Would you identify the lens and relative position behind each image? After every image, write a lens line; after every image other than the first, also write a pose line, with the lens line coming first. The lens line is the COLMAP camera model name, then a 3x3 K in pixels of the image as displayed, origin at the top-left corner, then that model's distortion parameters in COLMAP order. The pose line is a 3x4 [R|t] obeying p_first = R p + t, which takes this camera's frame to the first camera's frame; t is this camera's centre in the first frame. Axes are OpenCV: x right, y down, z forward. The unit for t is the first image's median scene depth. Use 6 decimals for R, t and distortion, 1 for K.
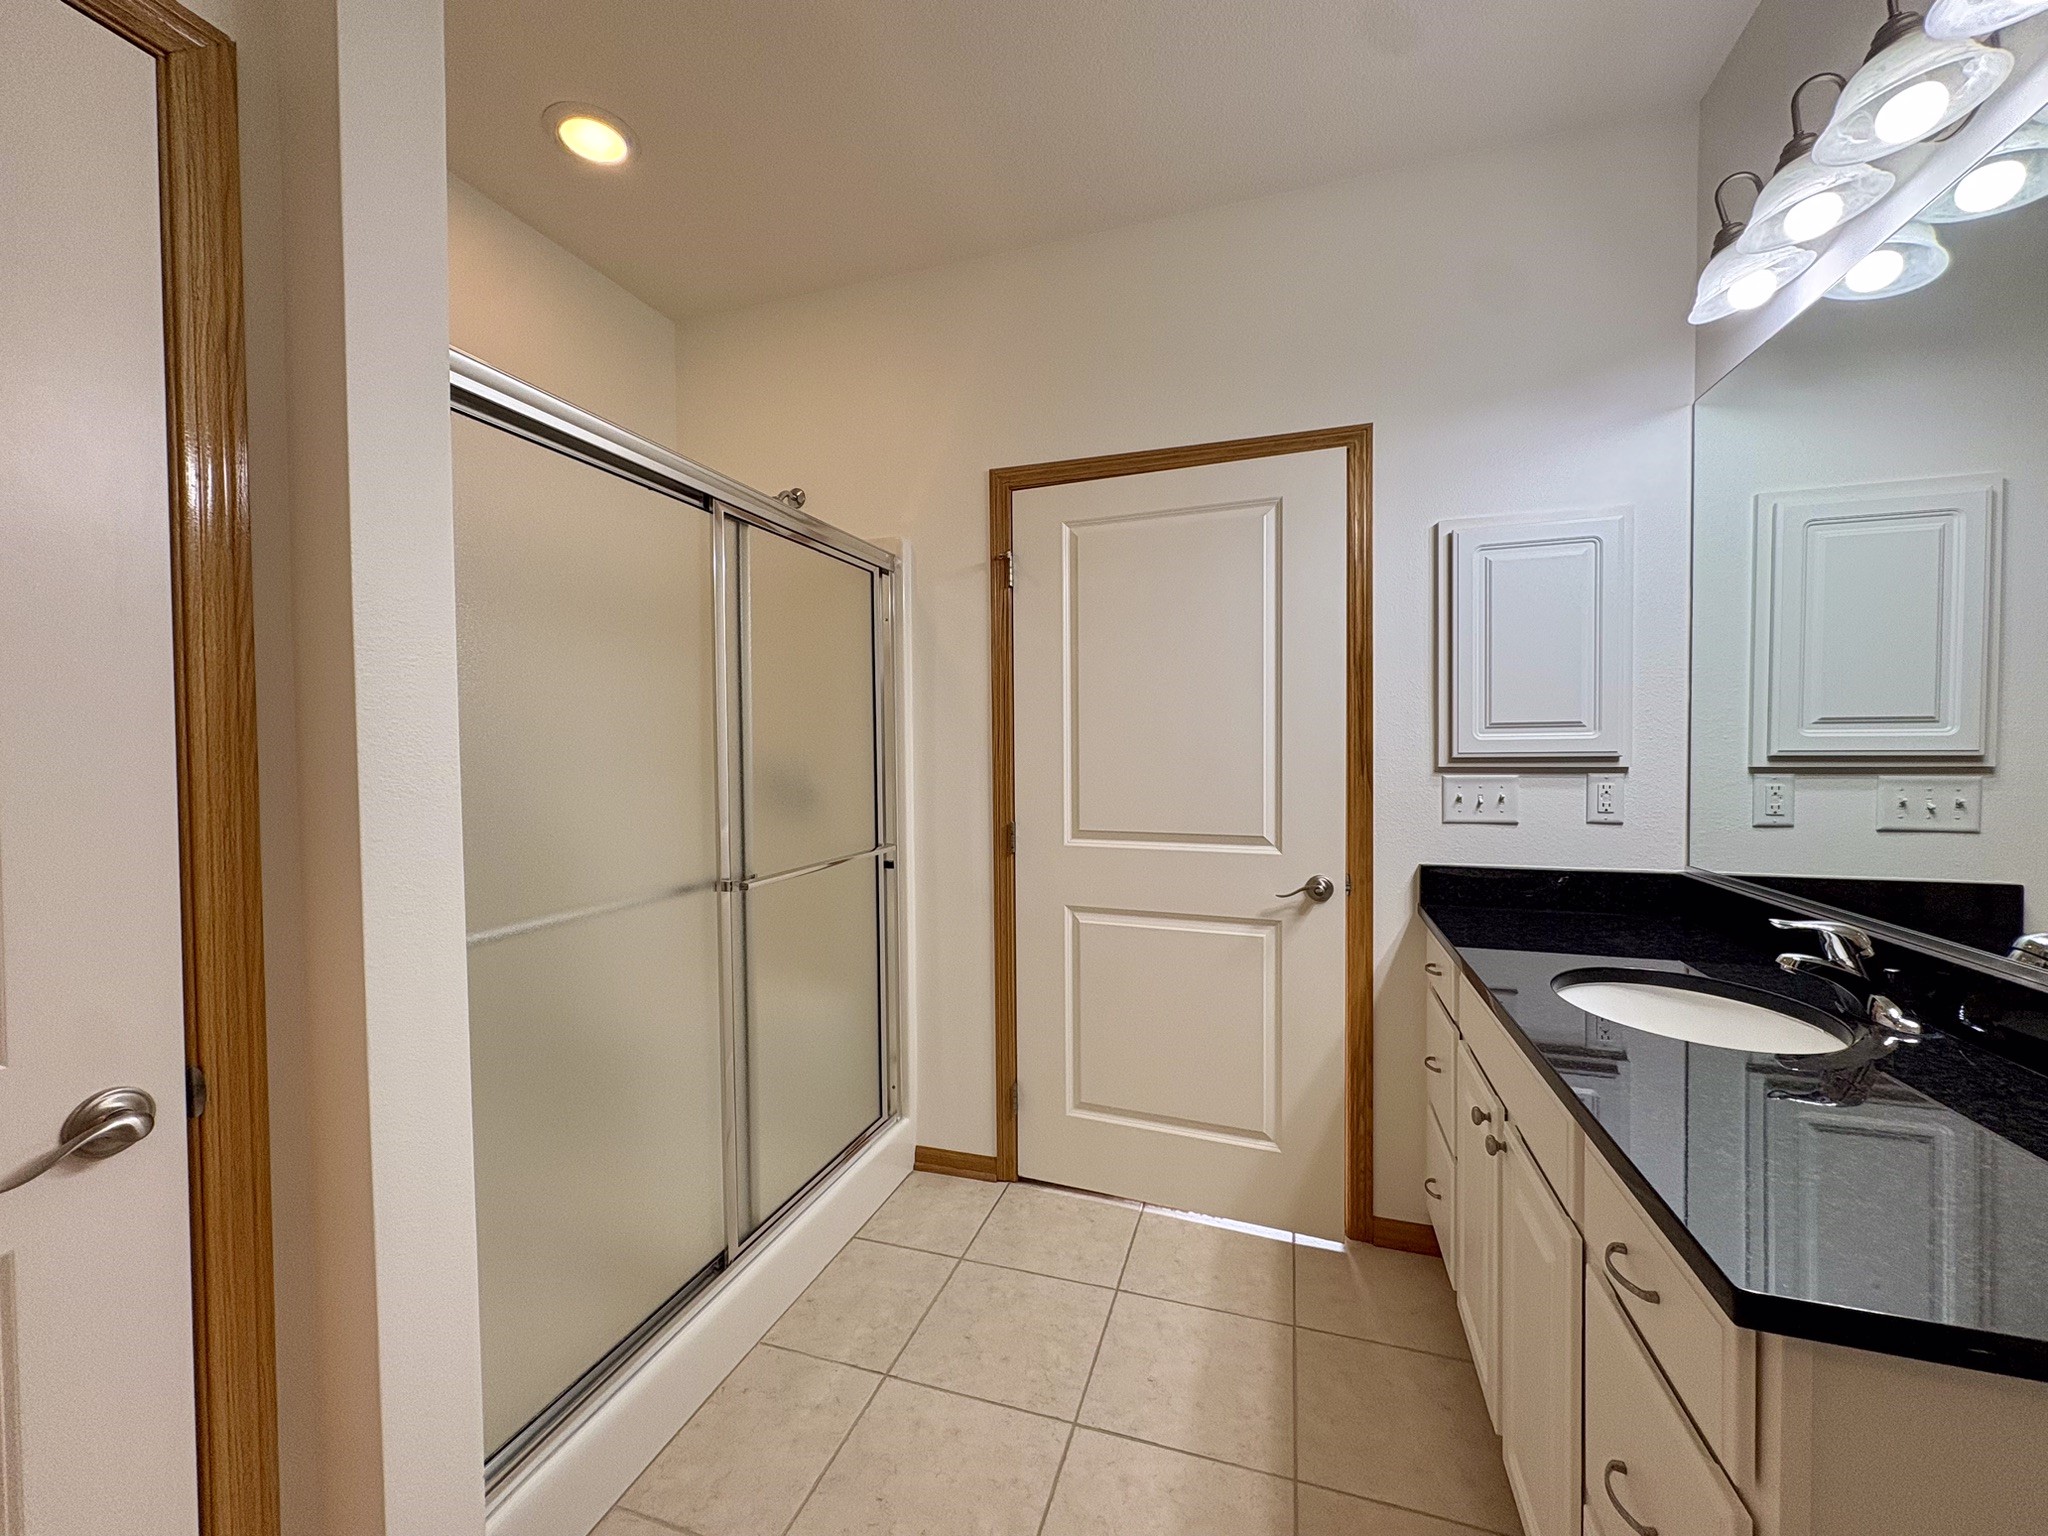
lens RADIAL K [[812.5, 0, 1016.8], [0, 812.5, 764.4], [0, 0, 1]] dist [-0.002496, 0.000748]
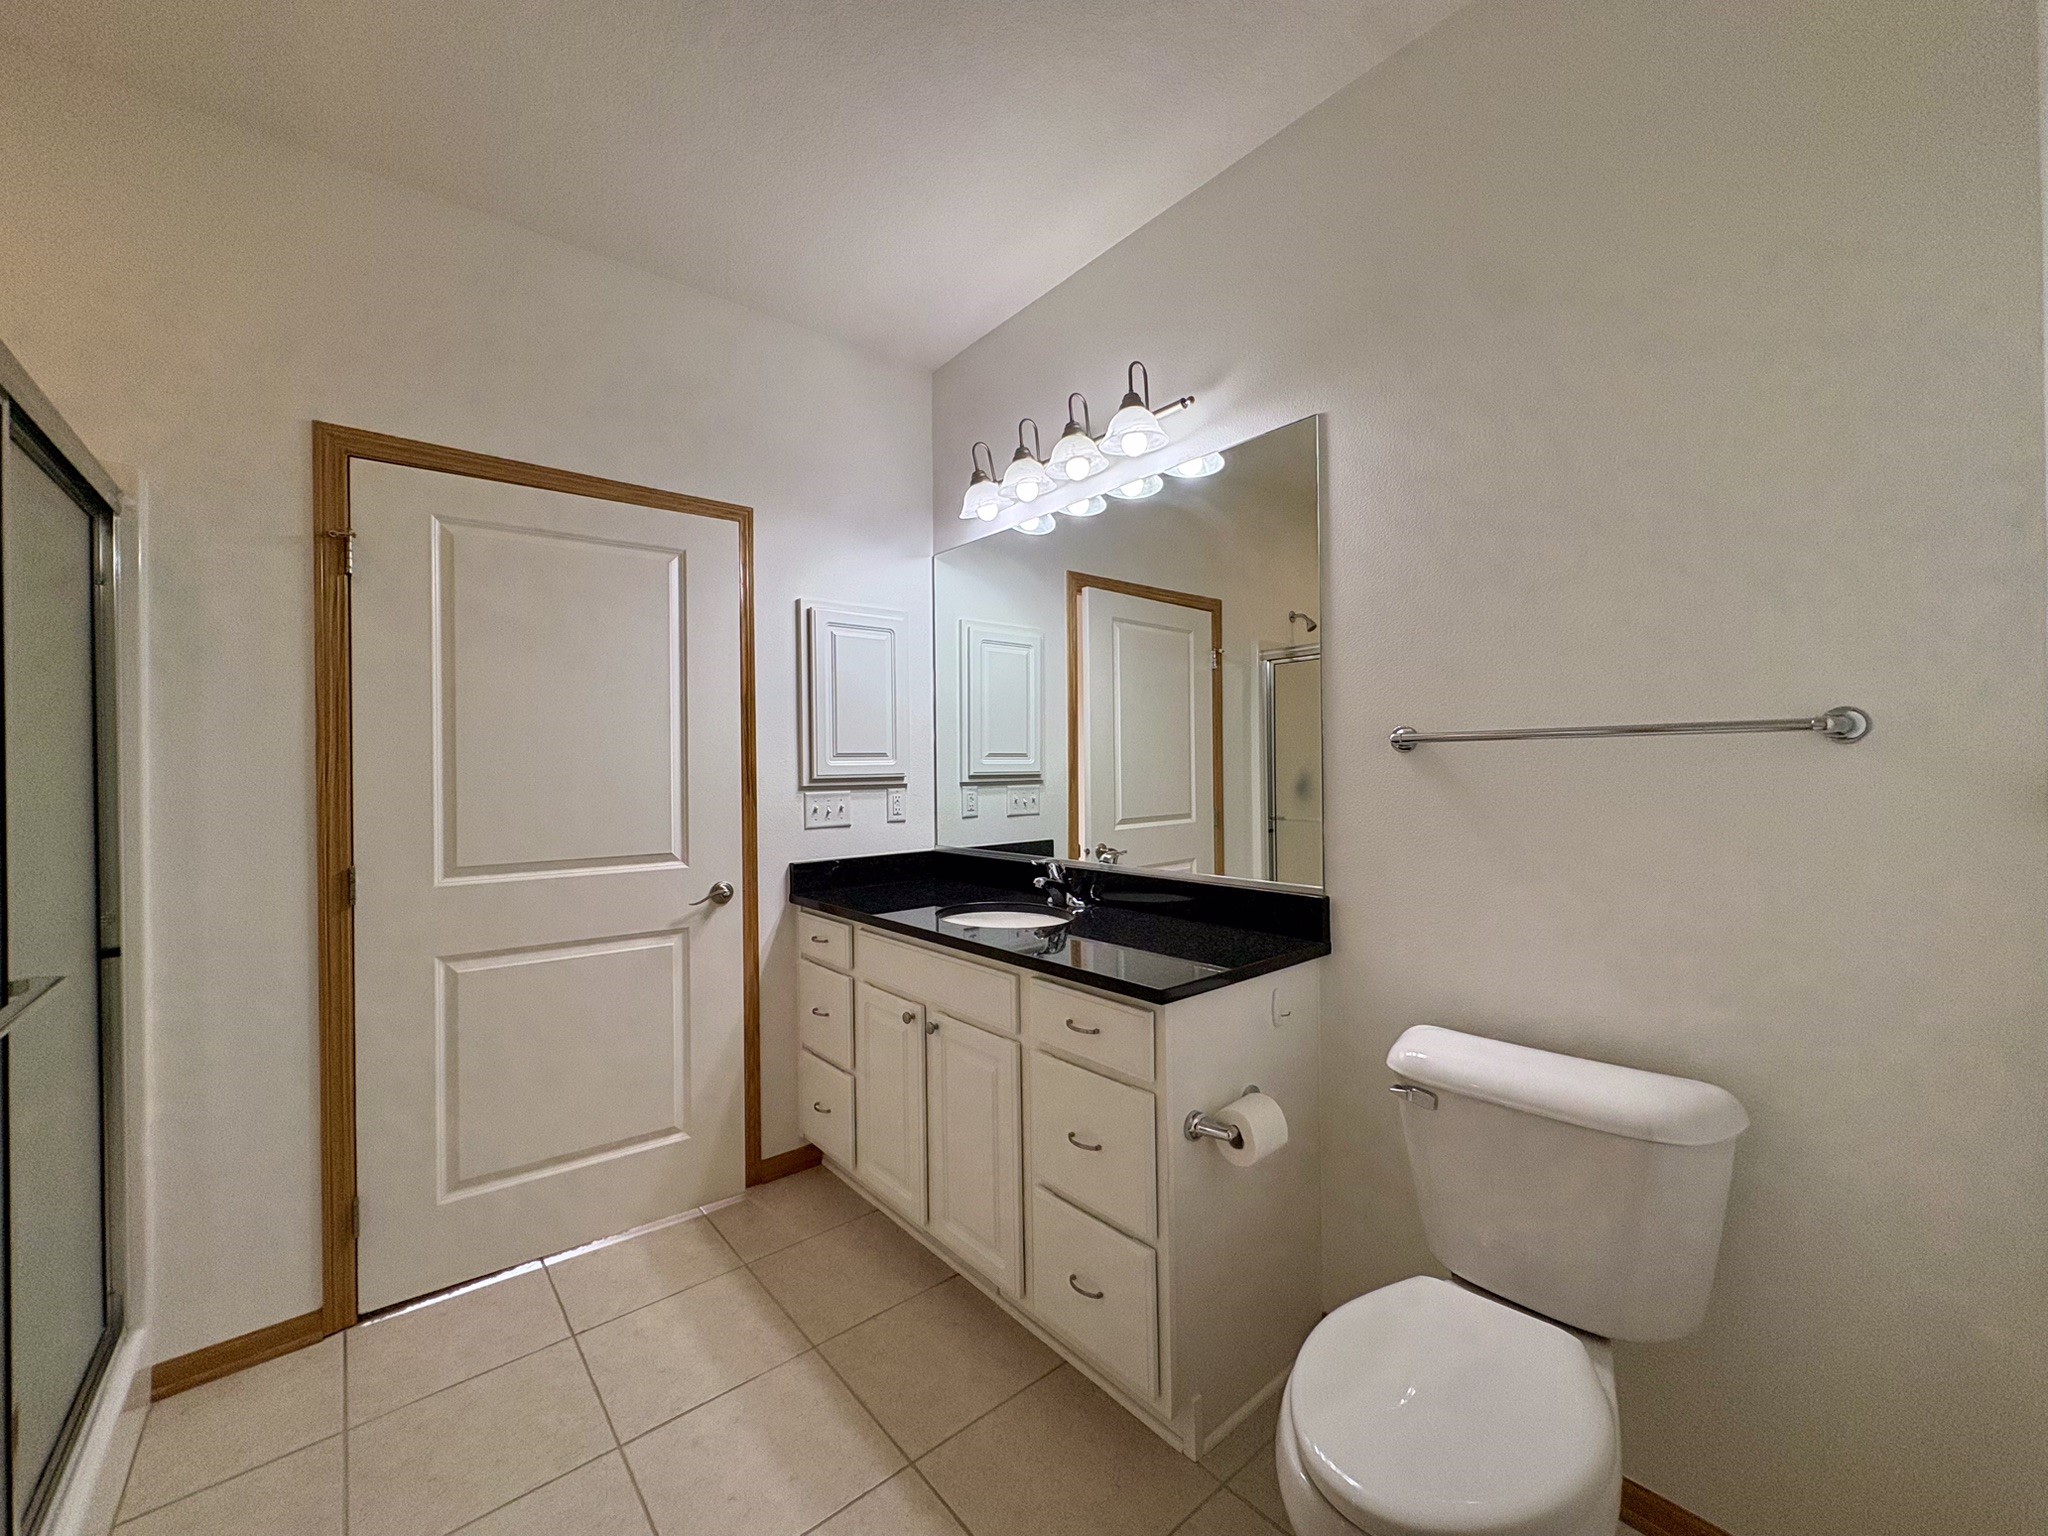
lens RADIAL K [[812.5, 0, 1028.1], [0, 812.5, 762.0], [0, 0, 1]] dist [-0.002496, 0.000748]
pose [[0.520307, 0.007293, 0.853948, -0.406840], [0.024996, 0.999405, -0.023764, 0.004540], [-0.853613, 0.033710, 0.519815, 0.017186]]
